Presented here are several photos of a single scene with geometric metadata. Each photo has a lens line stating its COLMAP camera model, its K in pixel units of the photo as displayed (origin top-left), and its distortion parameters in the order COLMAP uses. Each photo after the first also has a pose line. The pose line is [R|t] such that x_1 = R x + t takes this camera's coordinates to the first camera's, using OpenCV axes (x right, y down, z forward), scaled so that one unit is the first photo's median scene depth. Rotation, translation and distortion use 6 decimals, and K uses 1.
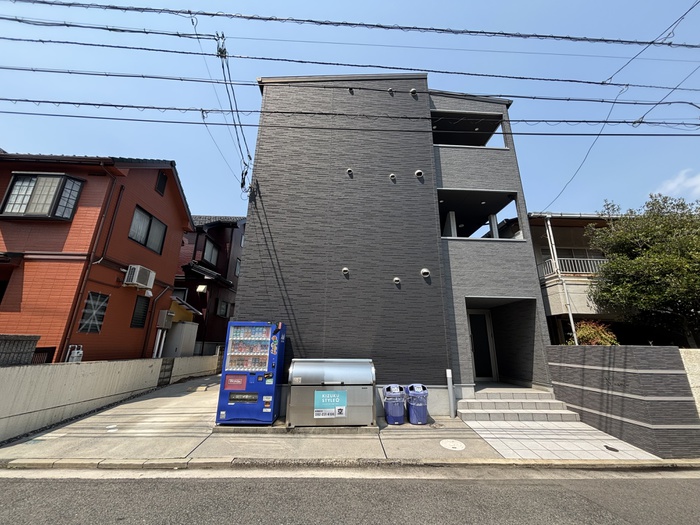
lens RADIAL K [[284.4, 0, 350.6], [0, 284.4, 260.5], [0, 0, 1]] dist [-0.006775, 0.000235]
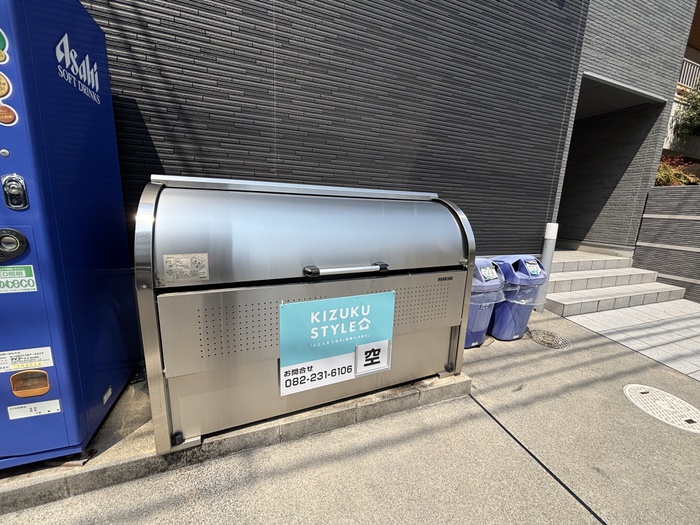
lens RADIAL K [[284.4, 0, 351.9], [0, 284.4, 262.6], [0, 0, 1]] dist [-0.006775, 0.000235]
pose [[0.944562, -0.040656, 0.325807, -0.133835], [-0.118814, 0.882729, 0.454612, 0.295061], [-0.306082, -0.468119, 0.828962, 0.749052]]
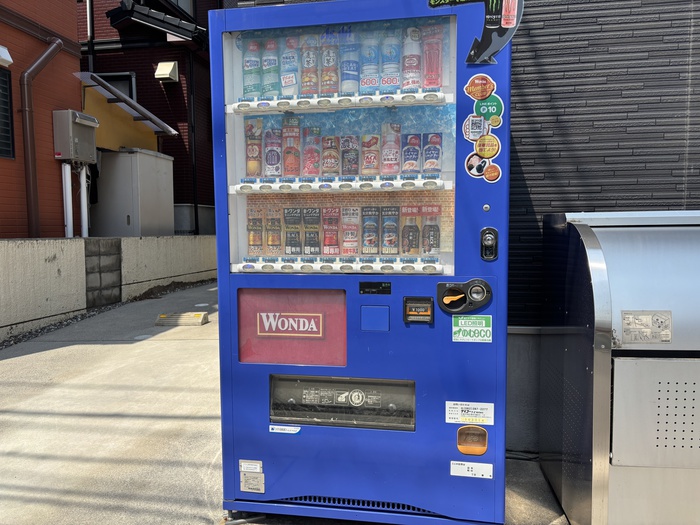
lens RADIAL K [[535.6, 0, 354.2], [0, 535.6, 269.0], [0, 0, 1]] dist [0.012355, 0.000324]
pose [[0.976445, -0.003322, -0.215739, -0.269342], [0.081901, 0.930753, 0.356357, 0.251059], [0.199616, -0.365633, 0.909102, 0.653278]]
